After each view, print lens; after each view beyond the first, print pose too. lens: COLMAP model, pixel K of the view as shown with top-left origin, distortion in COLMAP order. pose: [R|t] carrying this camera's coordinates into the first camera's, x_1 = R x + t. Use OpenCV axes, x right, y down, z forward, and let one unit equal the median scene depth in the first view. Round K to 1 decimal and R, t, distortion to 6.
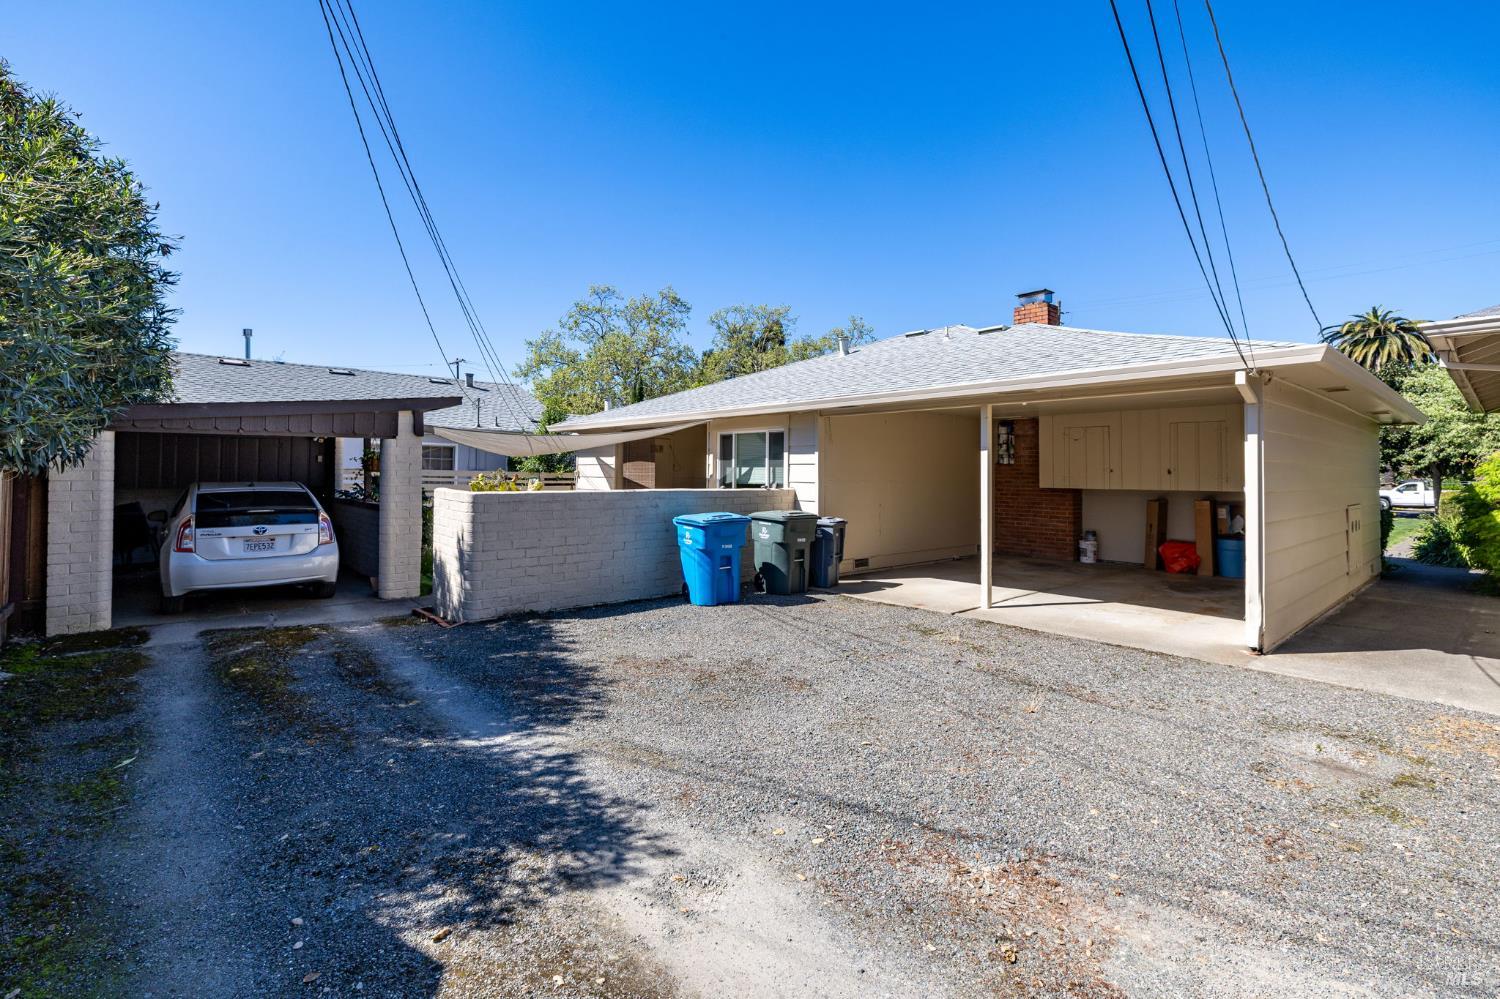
lens RADIAL K [[646.9, 0, 750.8], [0, 646.9, 466.2], [0, 0, 1]] dist [0.001745, 0.000366]
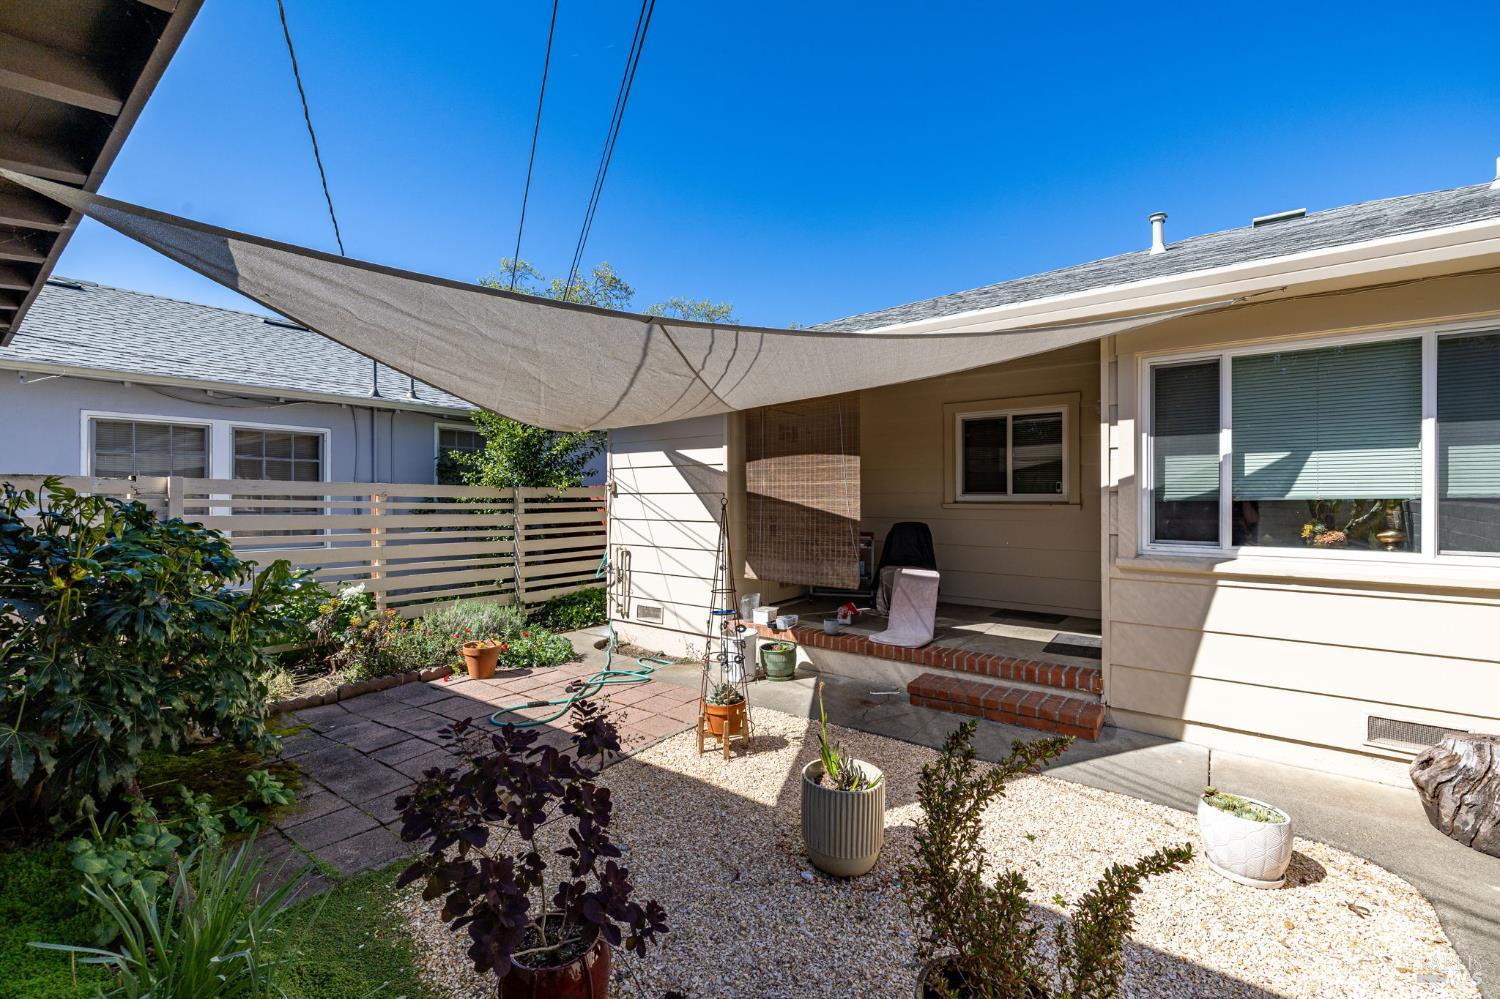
lens RADIAL K [[631.1, 0, 750.0], [0, 631.1, 499.5], [0, 0, 1]] dist [-0.000098, 0.000054]
pose [[0.981401, -0.002272, 0.191955, -0.283060], [0.001408, 0.999988, 0.004635, 0.020093], [-0.191963, -0.004278, 0.981393, 0.576169]]
